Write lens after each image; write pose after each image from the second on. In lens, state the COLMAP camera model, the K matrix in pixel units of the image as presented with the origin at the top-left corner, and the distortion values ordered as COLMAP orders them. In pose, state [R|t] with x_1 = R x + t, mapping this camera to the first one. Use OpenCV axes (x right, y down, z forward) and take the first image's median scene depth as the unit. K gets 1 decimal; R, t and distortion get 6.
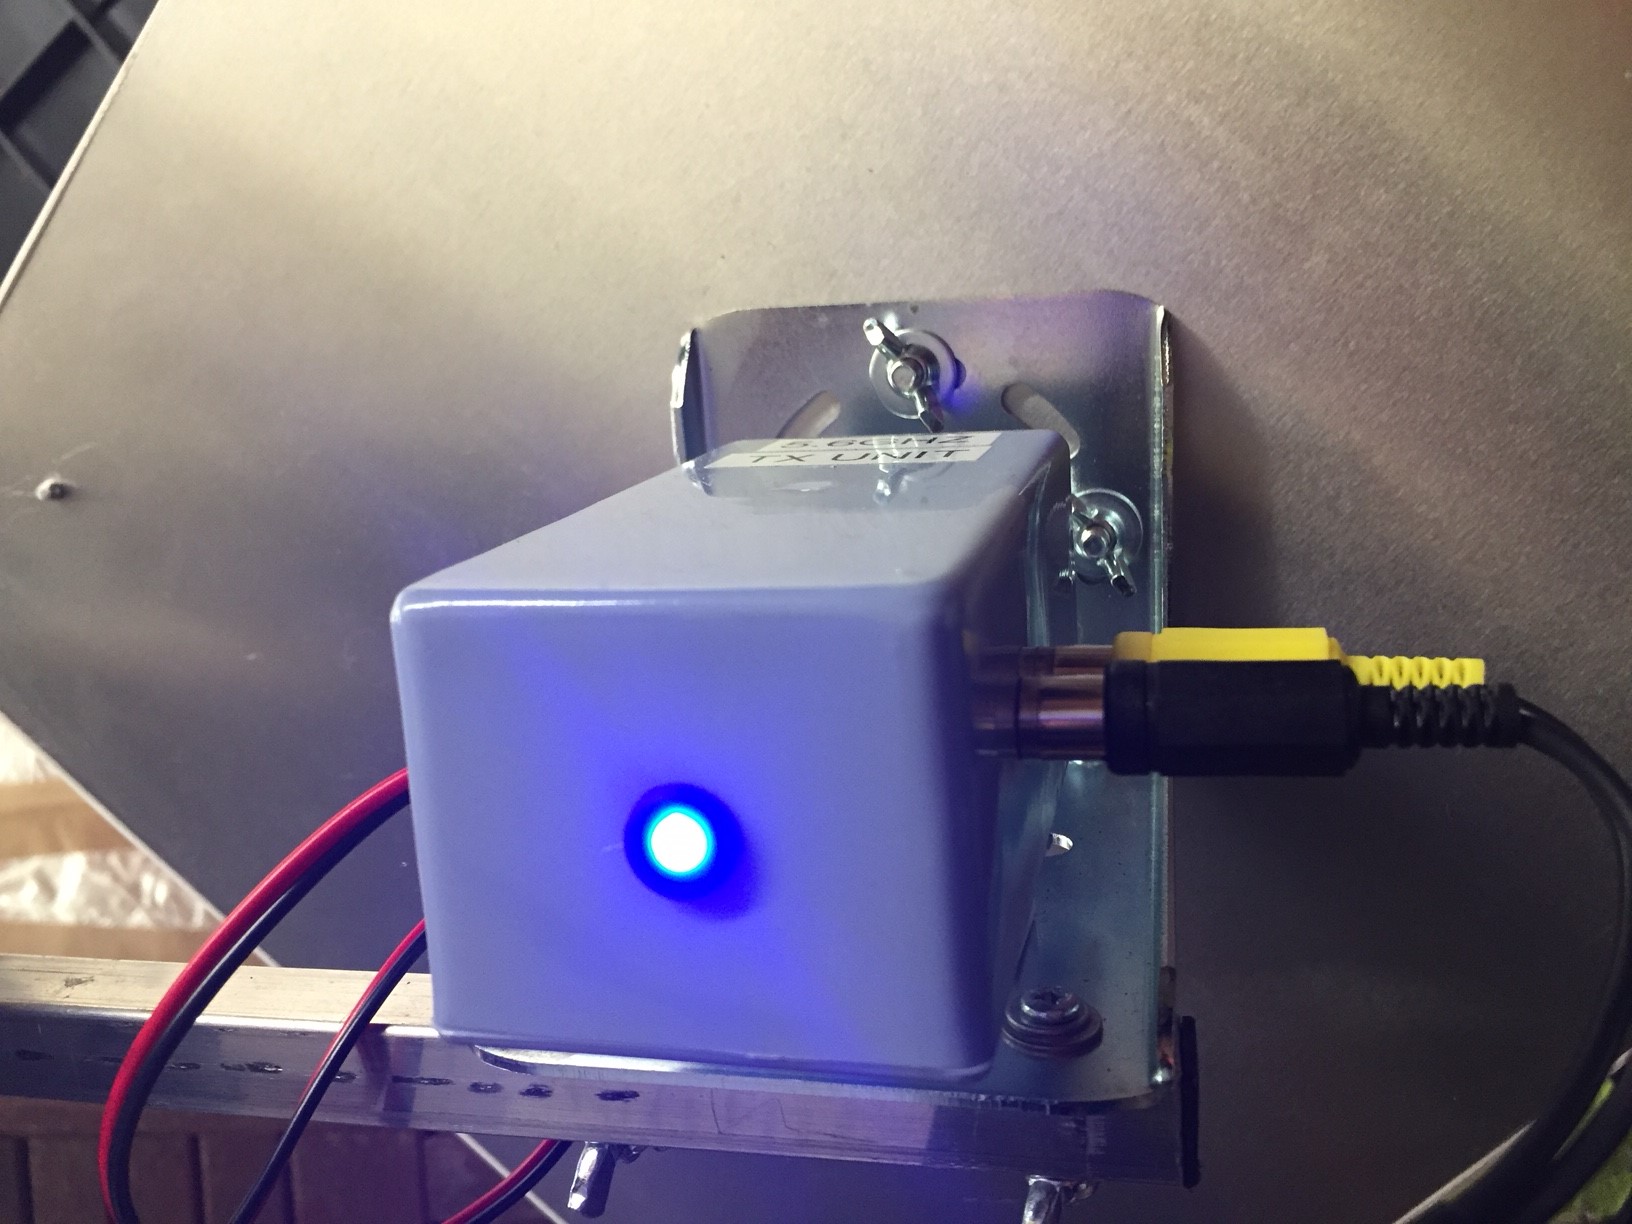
lens RADIAL K [[1419.1, 0, 814.5], [0, 1419.1, 617.6], [0, 0, 1]] dist [0.053776, -0.123000]
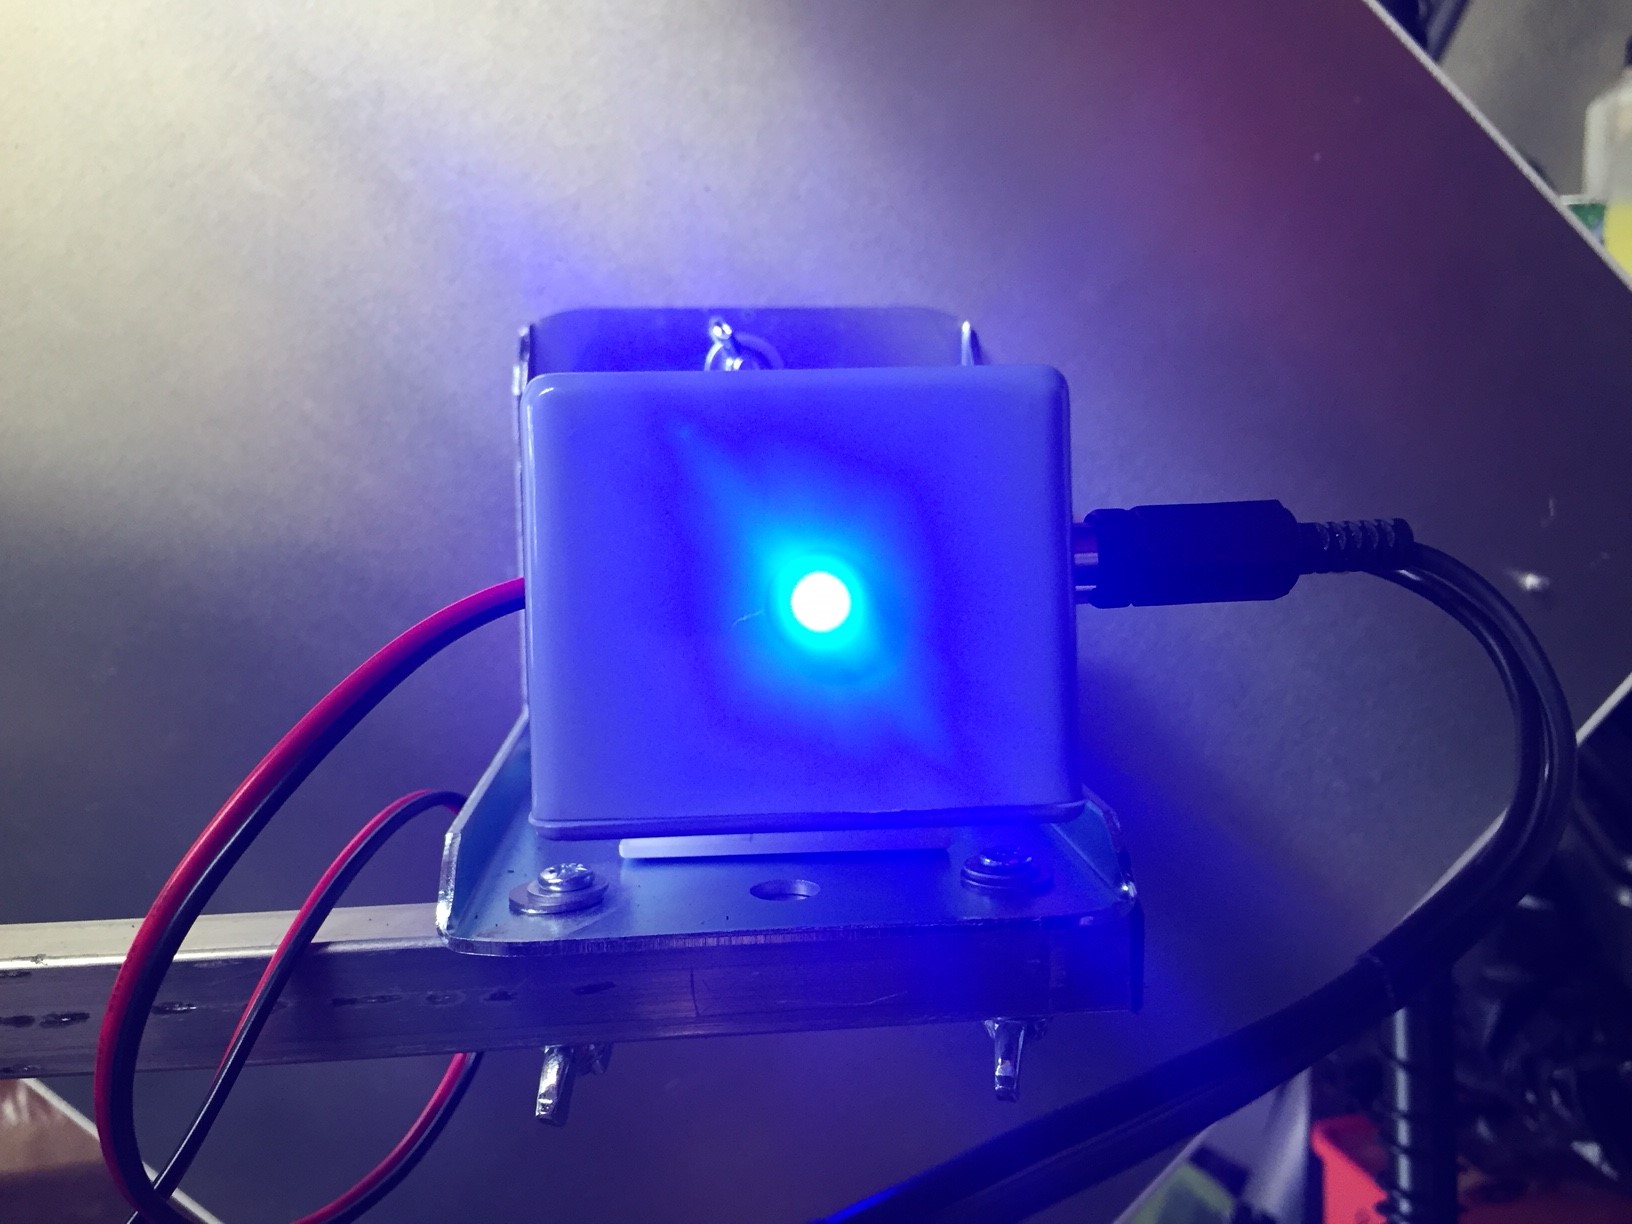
lens RADIAL K [[1419.1, 0, 813.2], [0, 1419.1, 618.5], [0, 0, 1]] dist [0.053776, -0.123000]
pose [[0.948981, 0.010002, 0.315174, -0.235888], [0.032241, 0.991181, -0.128531, 0.163451], [-0.313681, 0.132135, 0.940290, -0.008953]]
